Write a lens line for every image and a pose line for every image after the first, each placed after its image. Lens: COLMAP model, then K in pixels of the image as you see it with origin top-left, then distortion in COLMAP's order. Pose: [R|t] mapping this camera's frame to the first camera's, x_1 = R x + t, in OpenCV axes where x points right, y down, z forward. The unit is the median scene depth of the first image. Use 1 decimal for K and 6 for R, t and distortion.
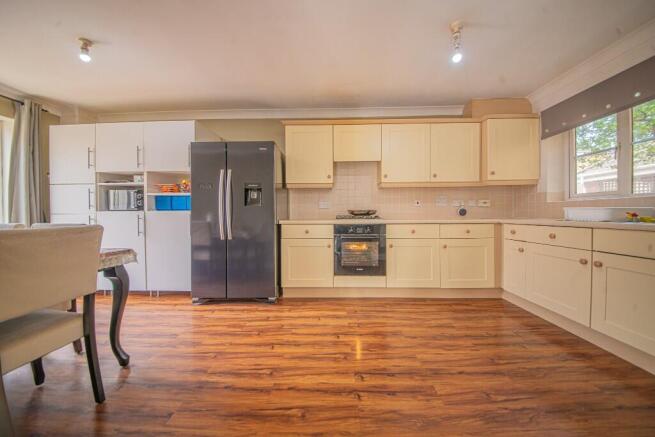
lens RADIAL K [[230.4, 0, 329.4], [0, 230.4, 216.6], [0, 0, 1]] dist [-0.022304, -0.000145]
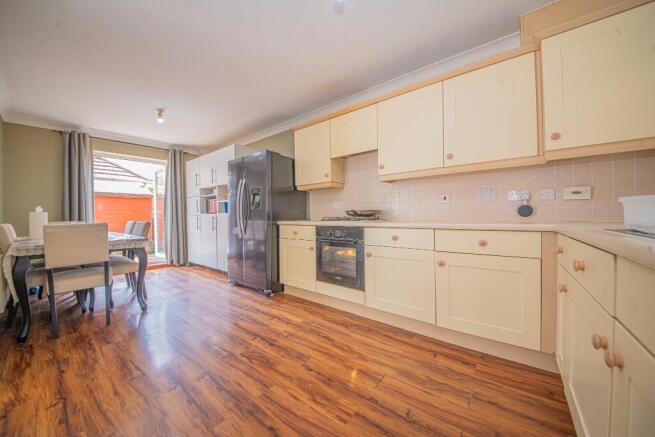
lens RADIAL K [[230.4, 0, 329.4], [0, 230.4, 216.6], [0, 0, 1]] dist [-0.022304, -0.000145]
pose [[0.803815, -0.000626, -0.594879, 0.624375], [-0.001335, 0.999995, -0.002855, -0.001856], [0.594878, 0.003089, 0.803810, 0.276131]]
